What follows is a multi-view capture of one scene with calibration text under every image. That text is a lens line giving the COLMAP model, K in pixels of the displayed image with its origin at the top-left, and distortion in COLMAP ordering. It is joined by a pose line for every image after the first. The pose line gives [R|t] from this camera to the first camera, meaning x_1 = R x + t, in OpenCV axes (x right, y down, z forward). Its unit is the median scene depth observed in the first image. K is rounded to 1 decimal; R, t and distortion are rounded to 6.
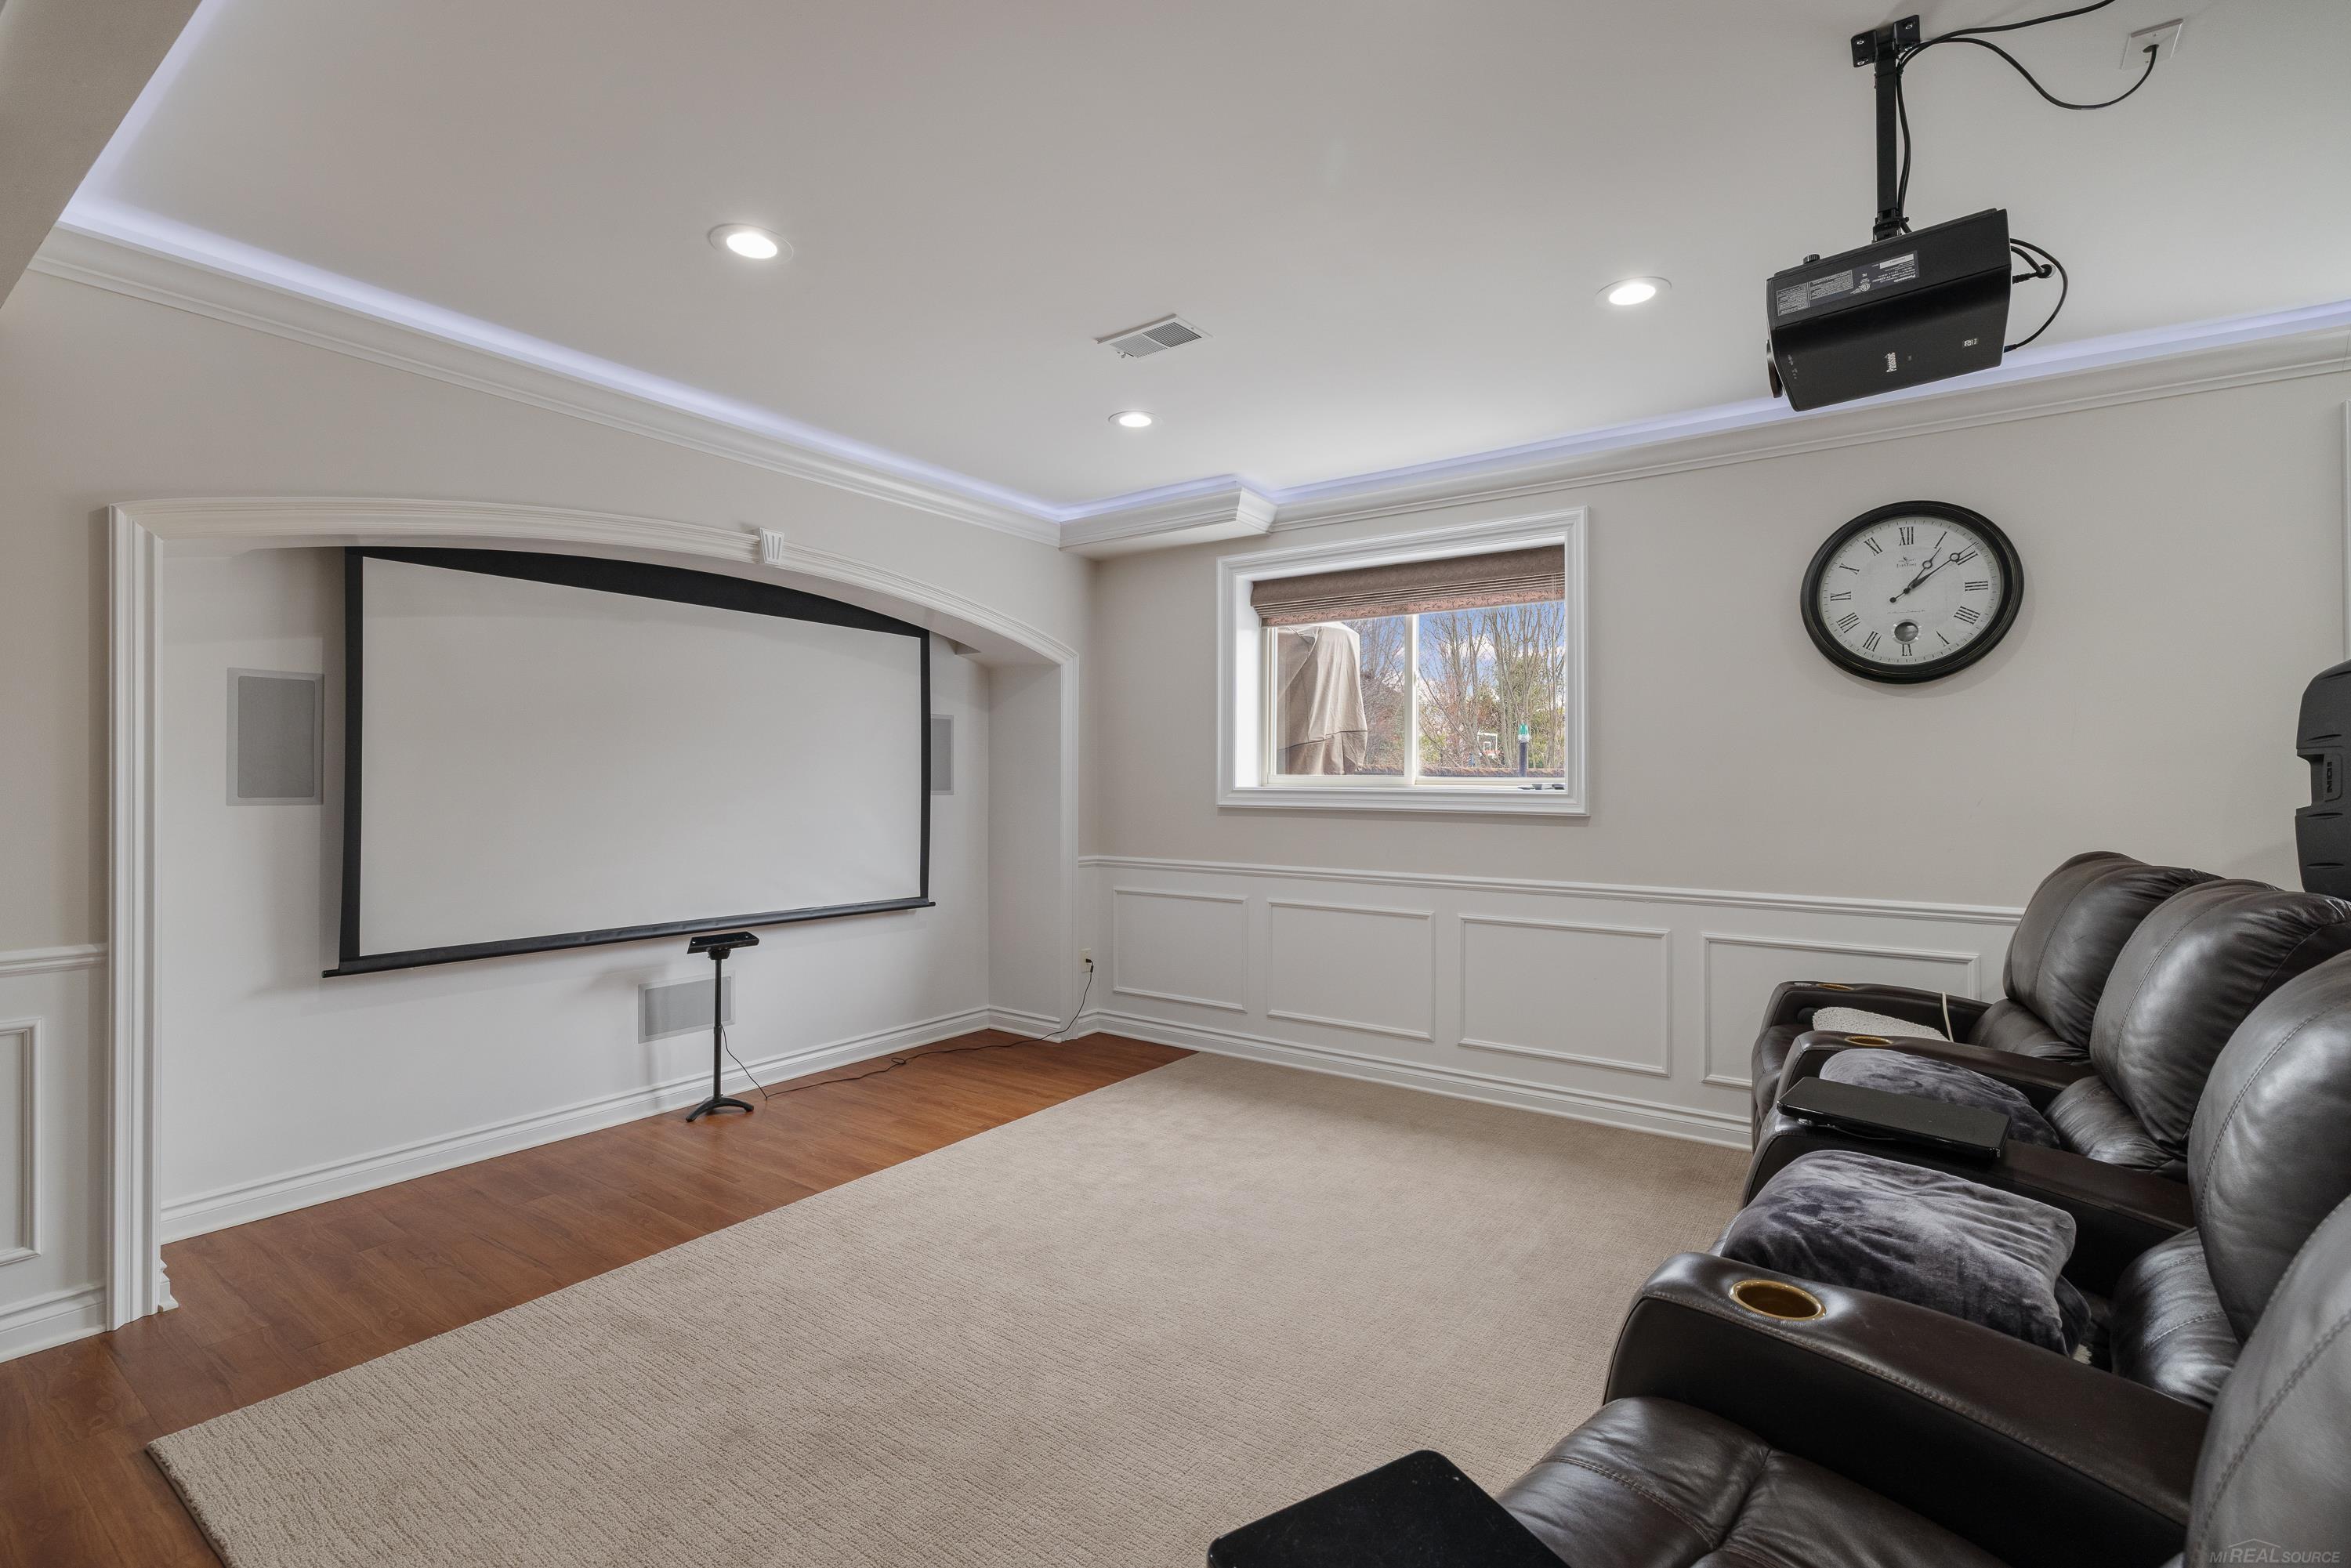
lens RADIAL K [[1050.8, 0, 1177.7], [0, 1050.8, 785.7], [0, 0, 1]] dist [-0.007054, 0.002514]
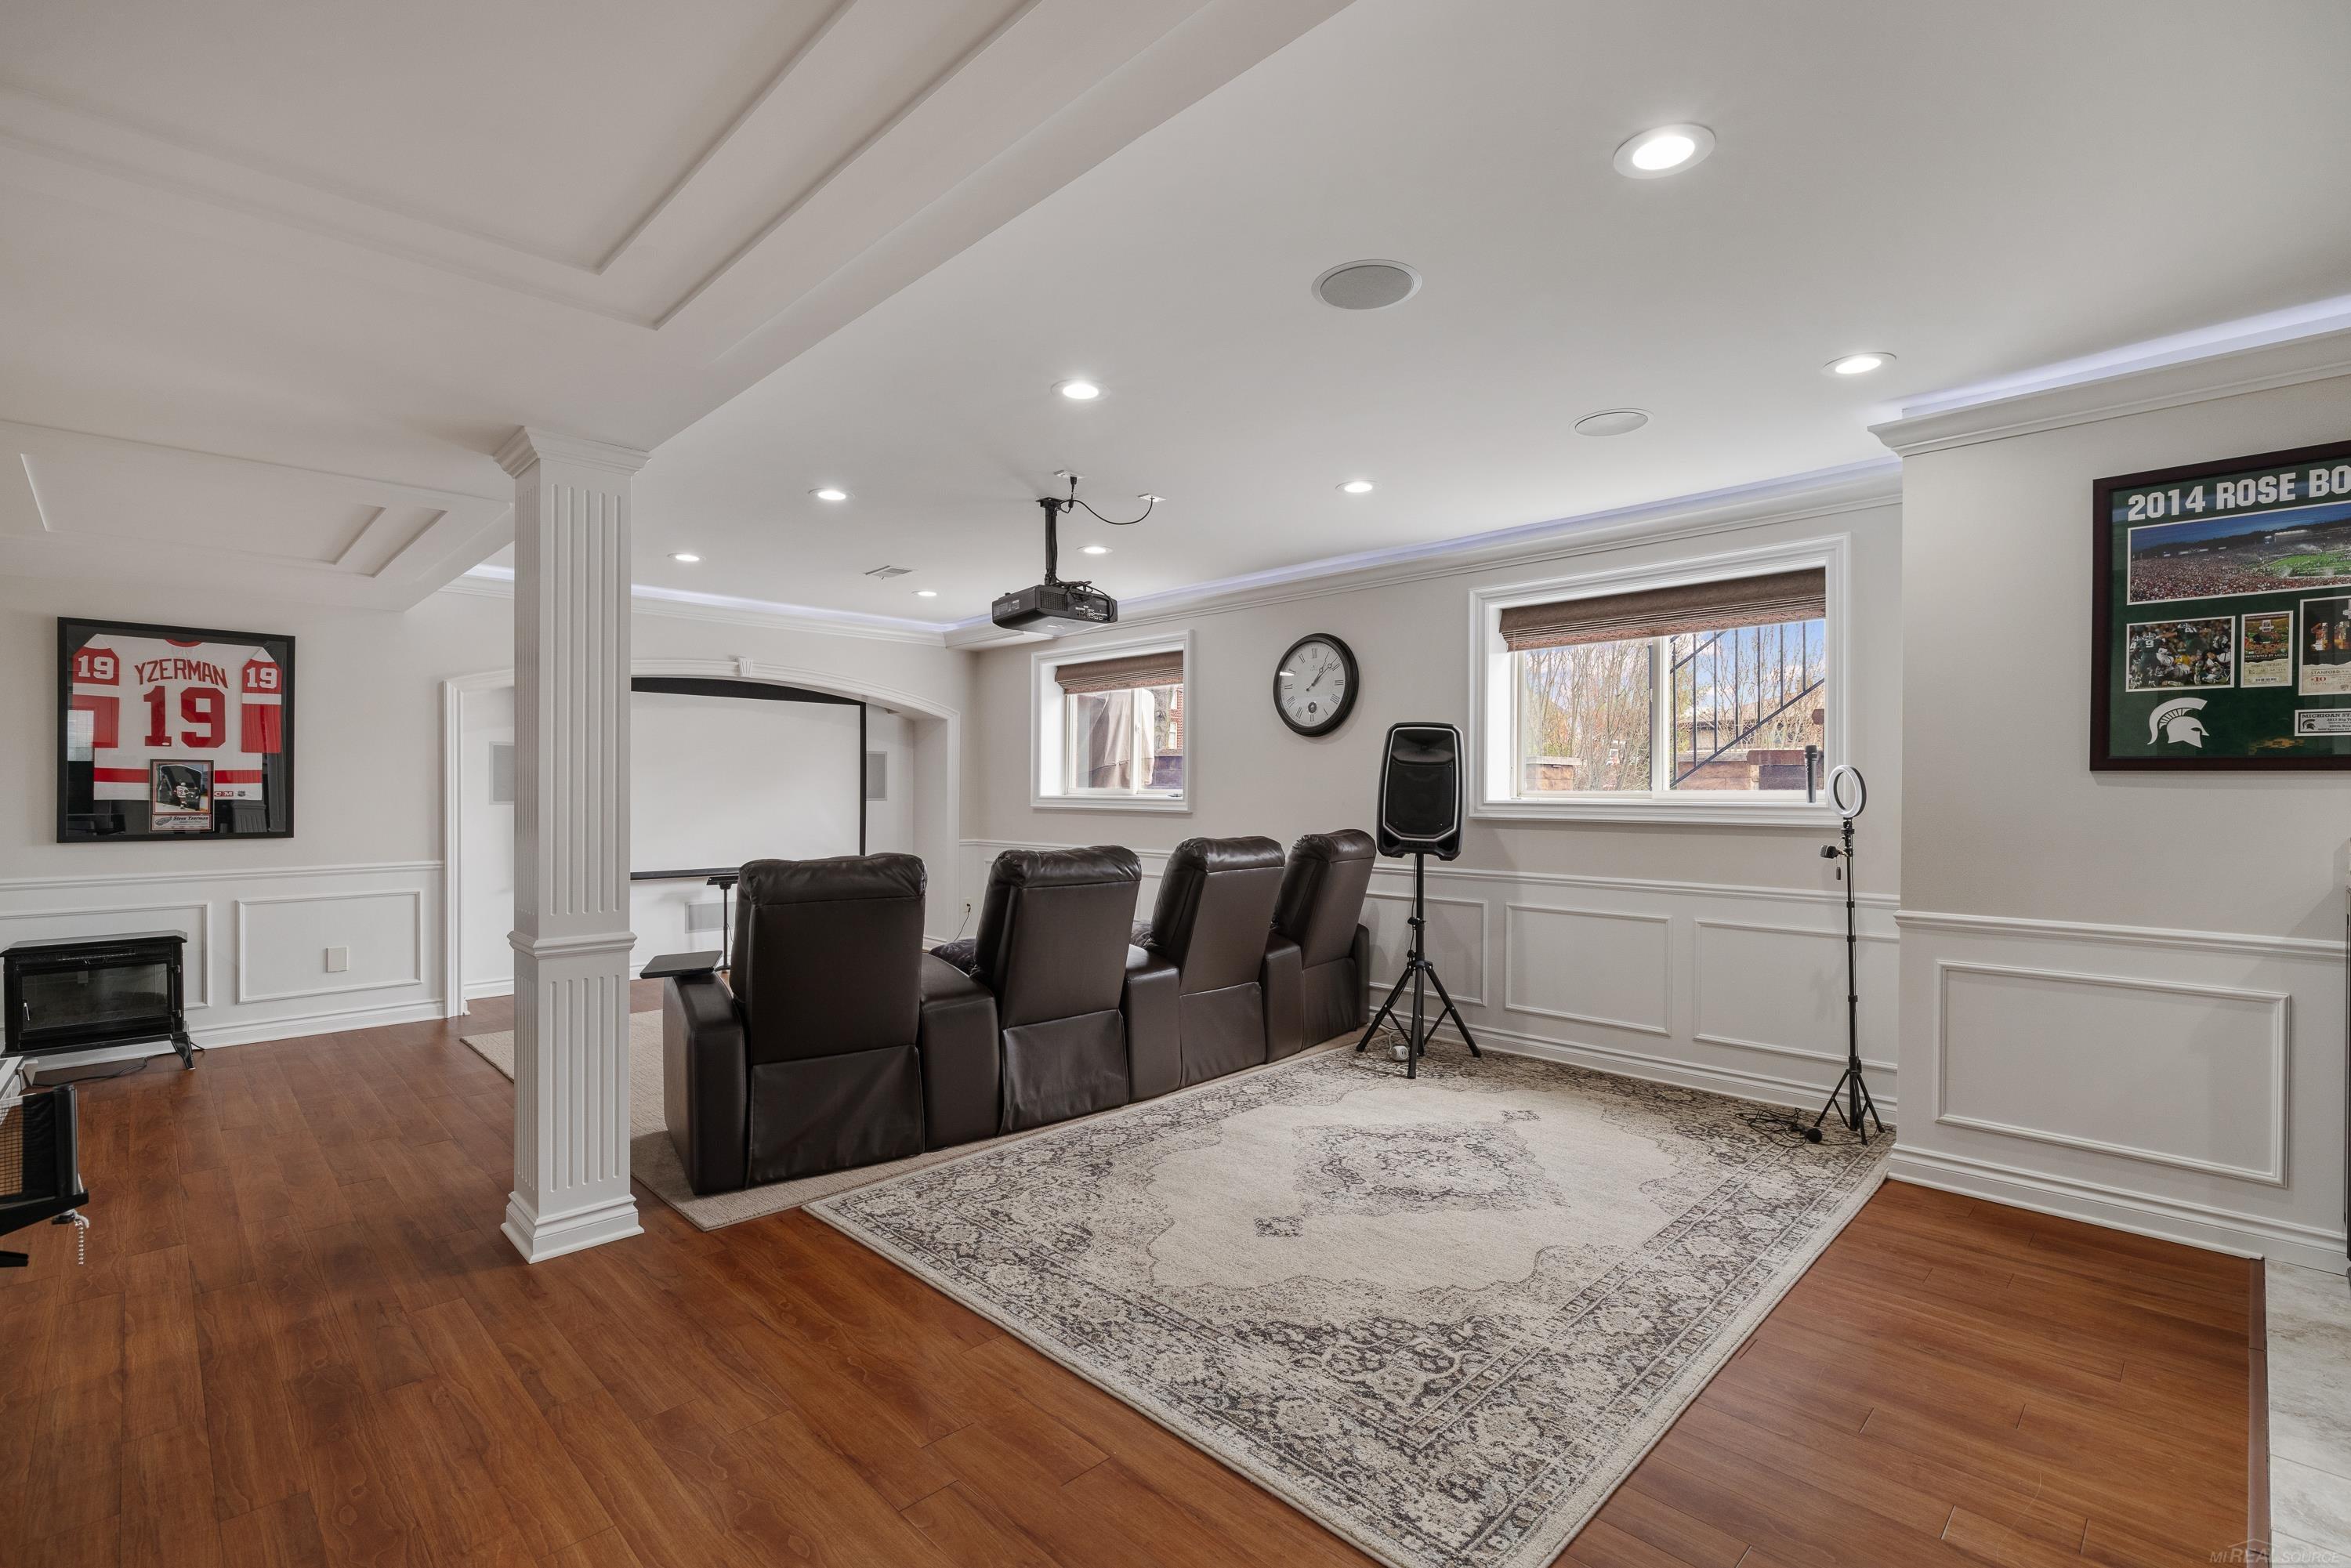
lens RADIAL K [[1050.8, 0, 1171.1], [0, 1050.8, 797.8], [0, 0, 1]] dist [-0.007054, 0.002514]
pose [[0.985217, -0.001205, -0.171305, 0.648783], [0.001620, 0.999996, 0.002283, 0.001656], [0.171302, -0.002527, 0.985215, -0.680601]]
